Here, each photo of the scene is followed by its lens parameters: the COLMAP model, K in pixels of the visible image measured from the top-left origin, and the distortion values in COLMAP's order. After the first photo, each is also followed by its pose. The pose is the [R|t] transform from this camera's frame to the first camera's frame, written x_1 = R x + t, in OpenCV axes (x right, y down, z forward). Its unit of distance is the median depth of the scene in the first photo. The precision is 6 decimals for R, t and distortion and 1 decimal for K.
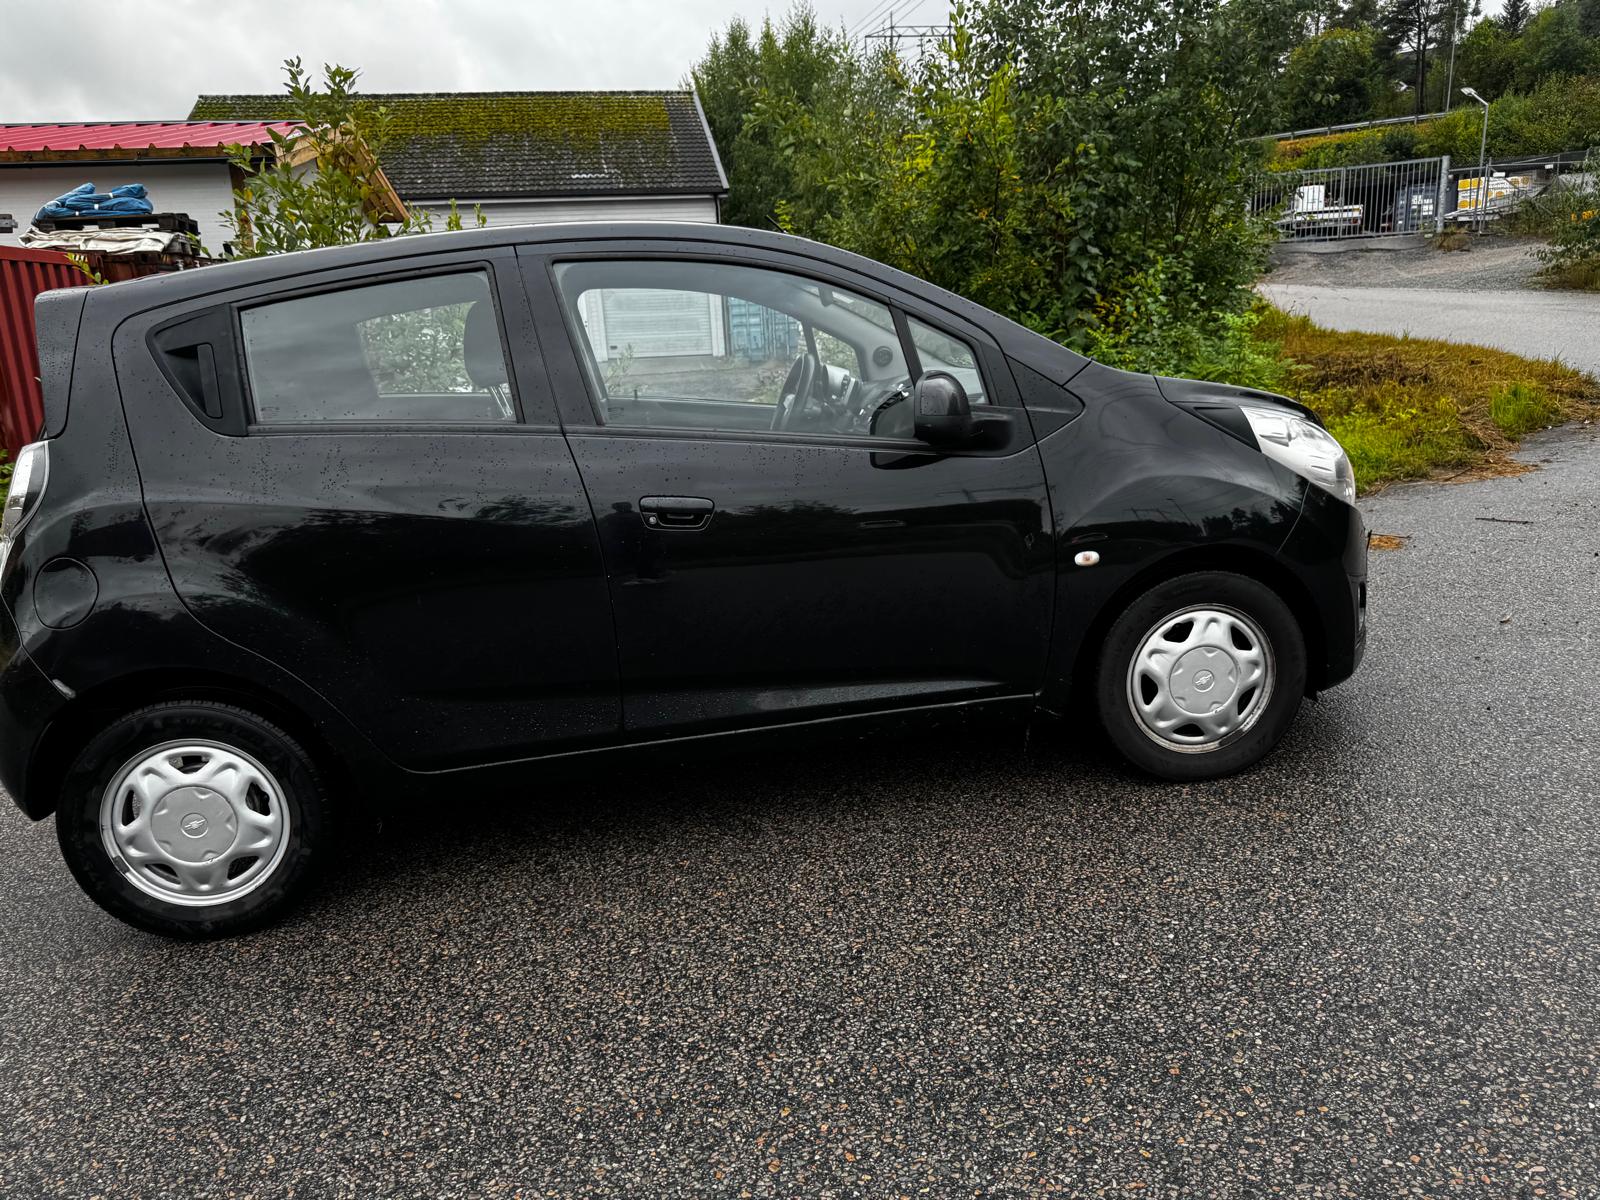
lens RADIAL K [[1153.3, 0, 804.9], [0, 1153.3, 608.8], [0, 0, 1]] dist [0.019915, -0.025629]
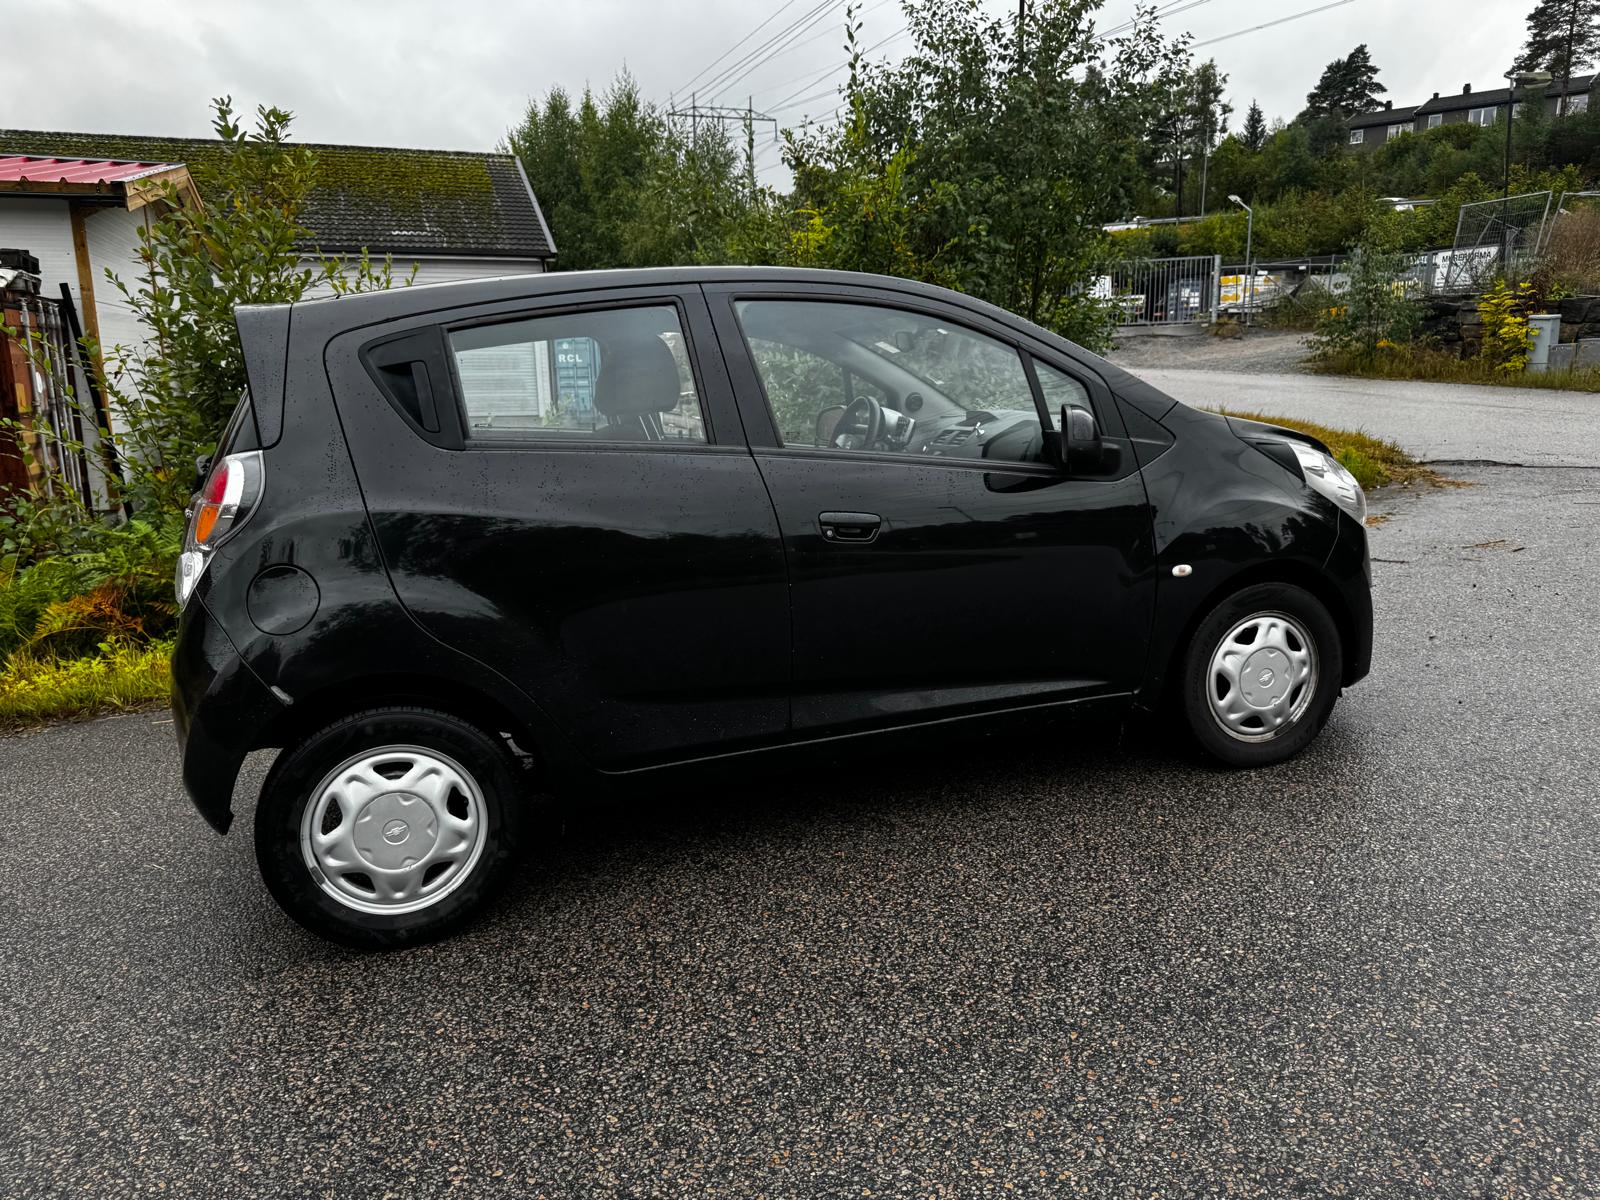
lens RADIAL K [[1153.3, 0, 814.7], [0, 1153.3, 609.8], [0, 0, 1]] dist [0.019915, -0.025629]
pose [[0.983573, -0.008357, 0.180315, -0.327810], [0.018609, 0.998300, -0.055237, 0.052838], [-0.179547, 0.057685, 0.982057, -0.066363]]
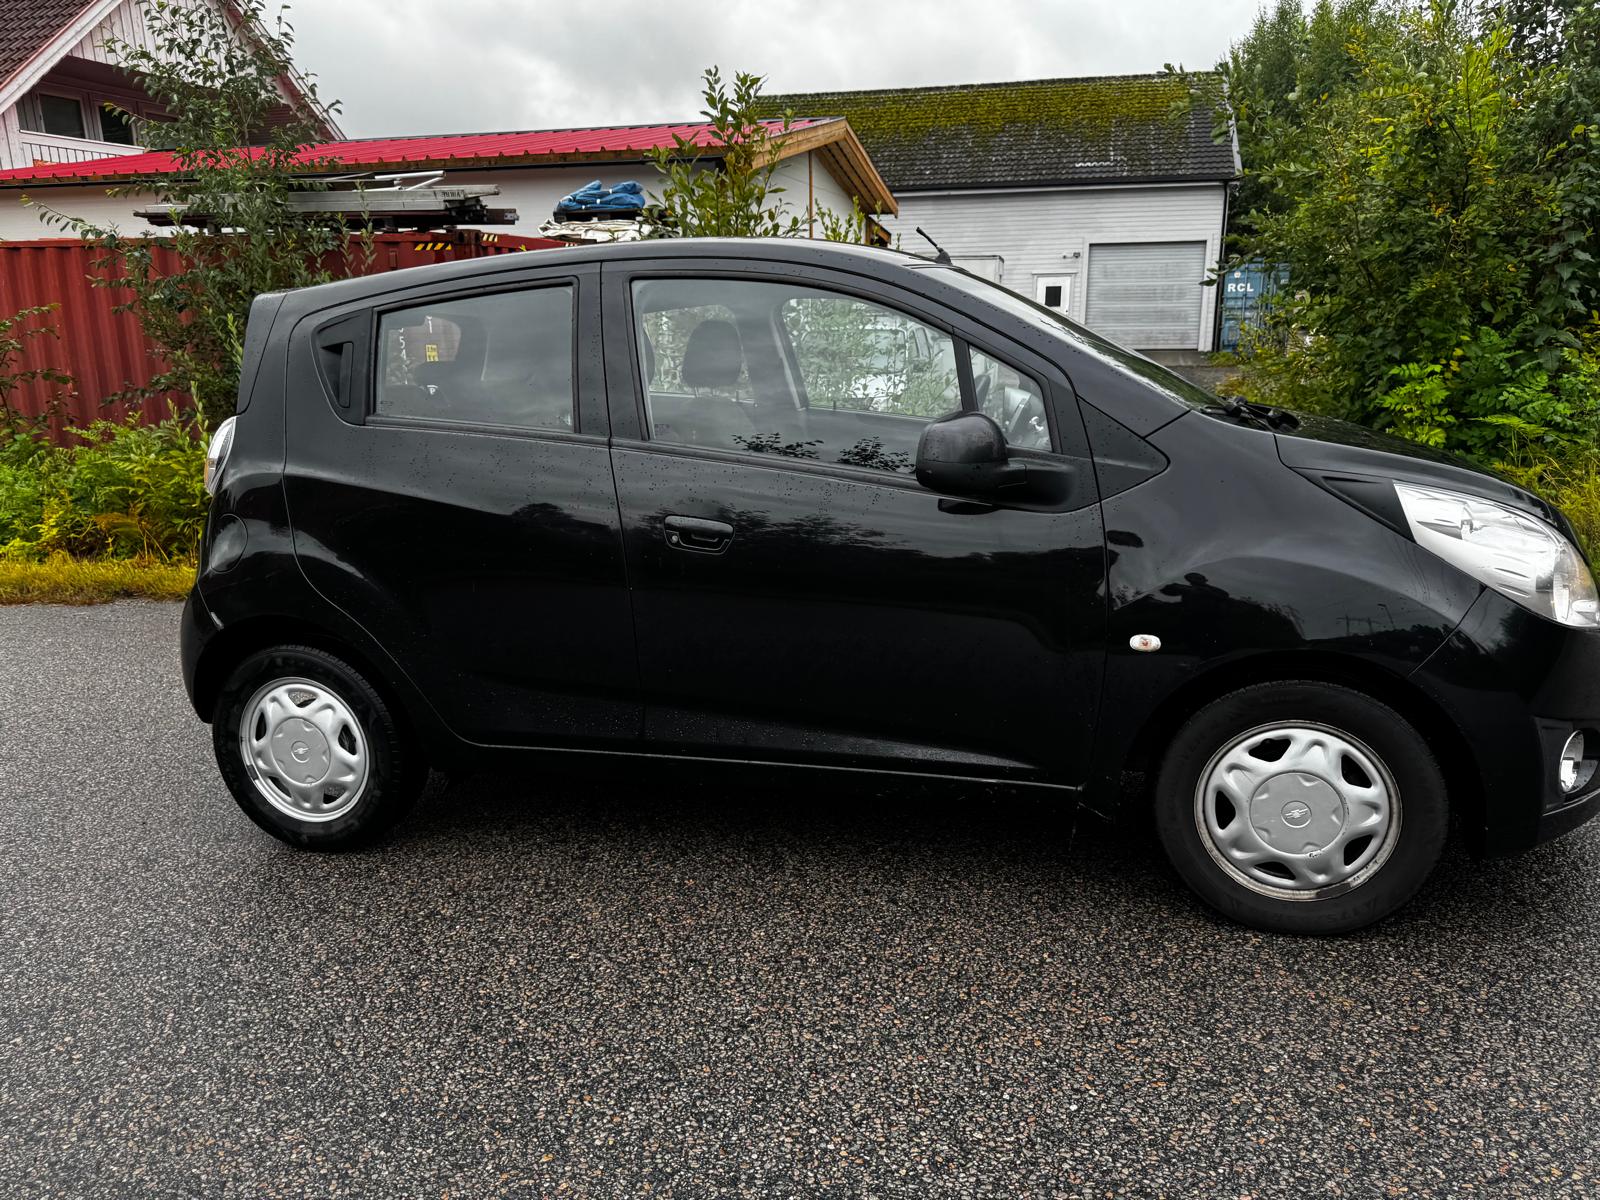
lens RADIAL K [[1153.3, 0, 794.2], [0, 1153.3, 604.0], [0, 0, 1]] dist [0.019915, -0.025629]
pose [[0.904056, 0.140688, -0.403595, 0.353543], [-0.137869, 0.989789, 0.036202, -0.067733], [0.404567, 0.022915, 0.914221, 0.121257]]
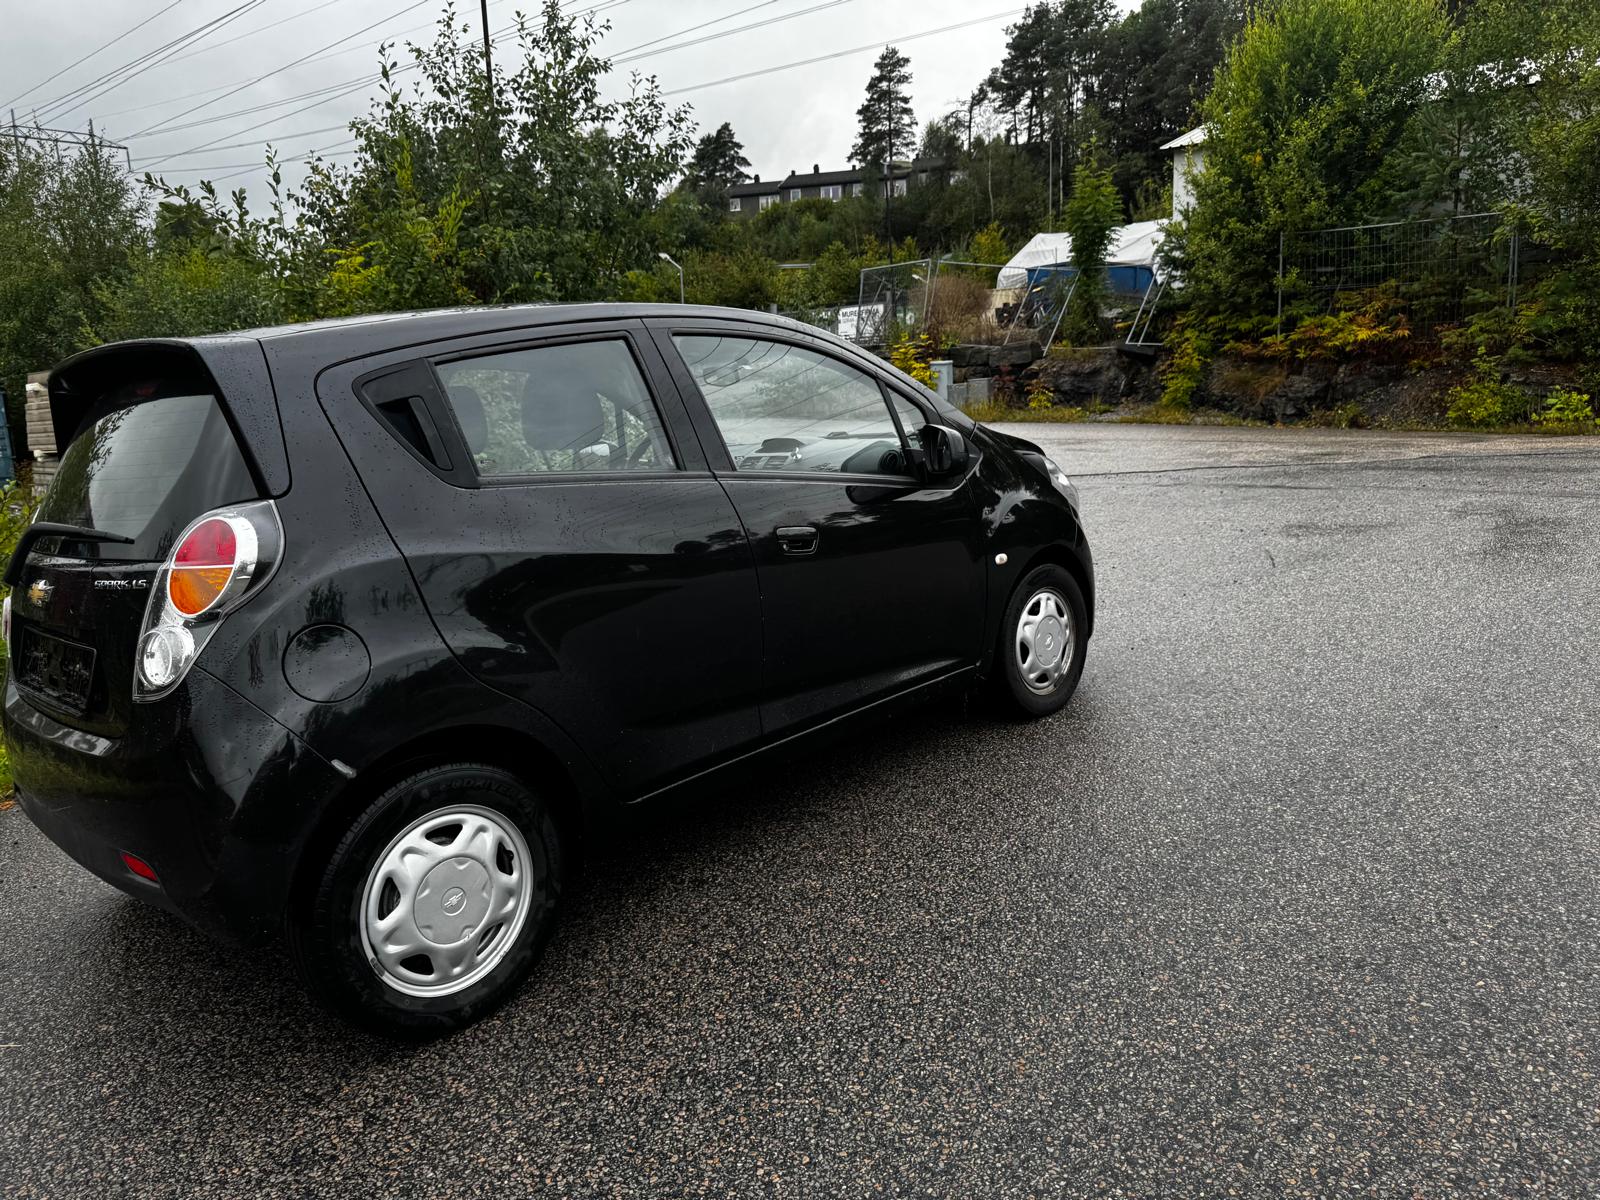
lens RADIAL K [[1153.3, 0, 813.4], [0, 1153.3, 612.0], [0, 0, 1]] dist [0.019915, -0.025629]
pose [[0.779374, -0.103877, 0.617888, -0.804967], [0.169046, 0.984452, -0.047723, 0.047978], [-0.603324, 0.141646, 0.784816, 0.054062]]
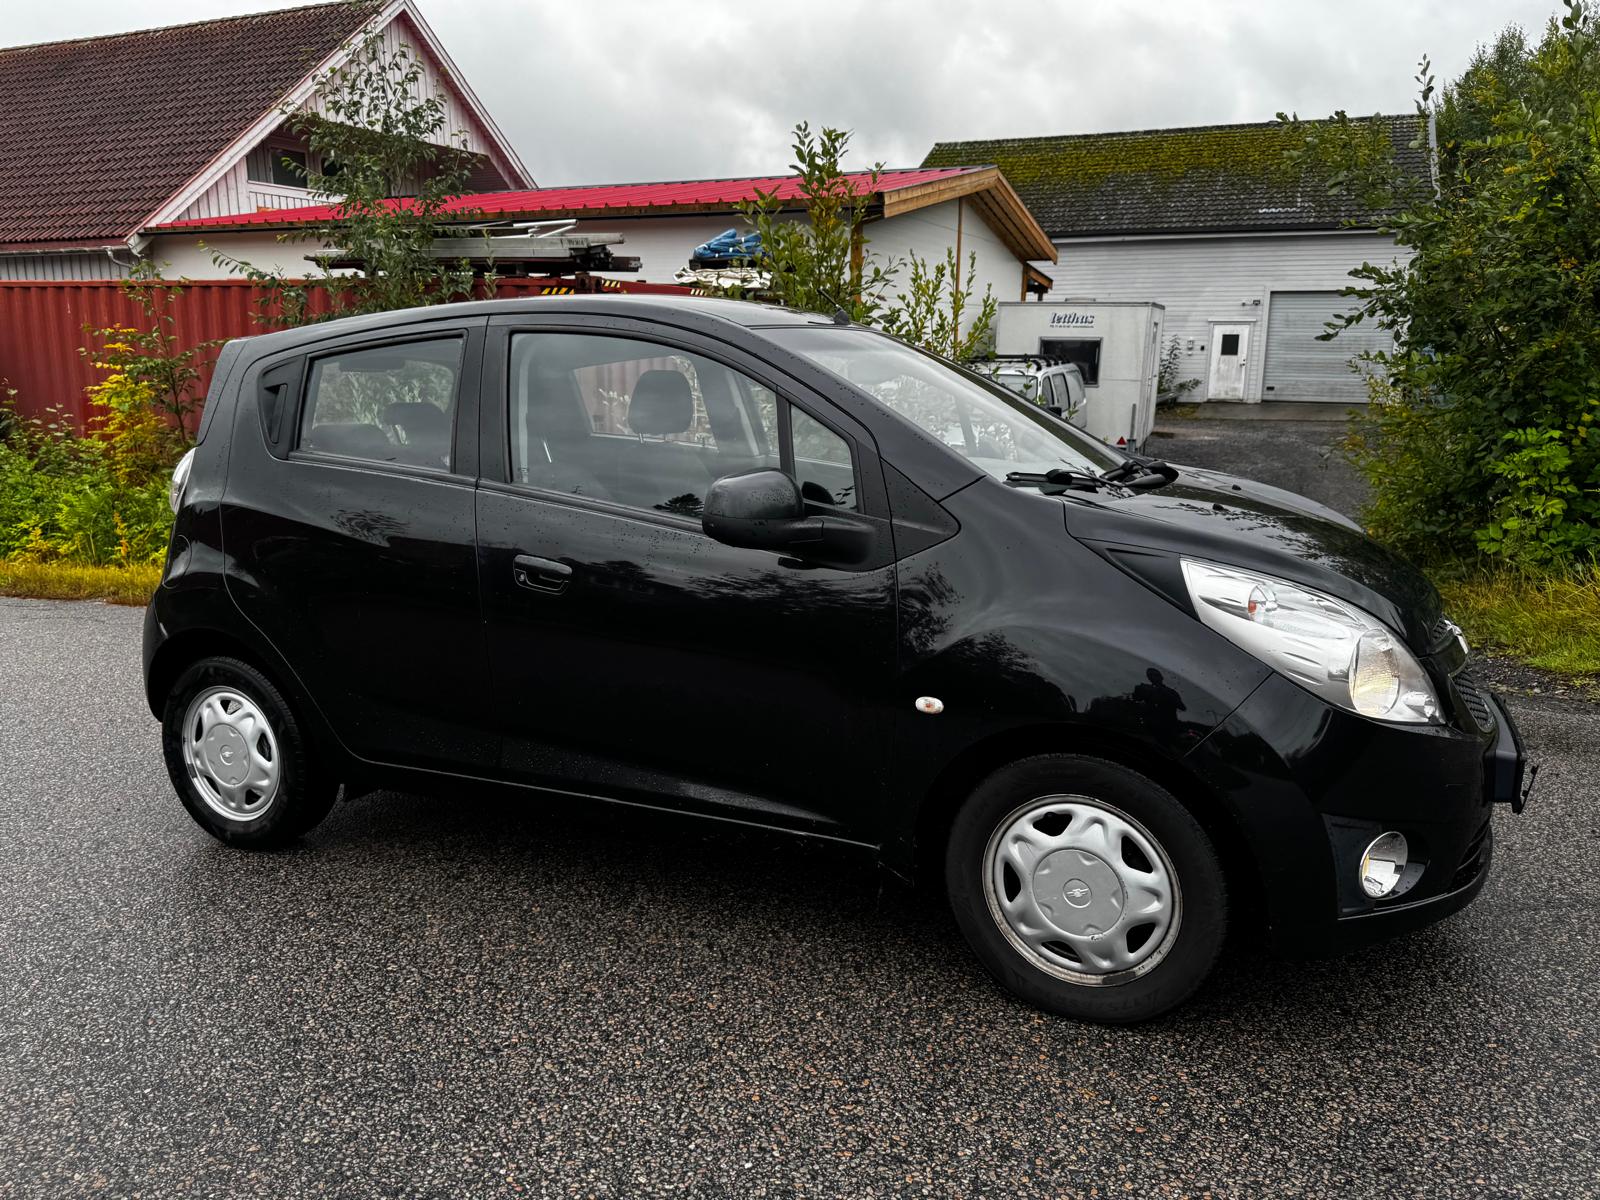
lens RADIAL K [[1153.3, 0, 790.2], [0, 1153.3, 599.9], [0, 0, 1]] dist [0.019915, -0.025629]
pose [[0.820569, 0.171738, -0.545135, 0.612361], [-0.188743, 0.981704, 0.025167, -0.122668], [0.539483, 0.082239, 0.837971, 0.236276]]
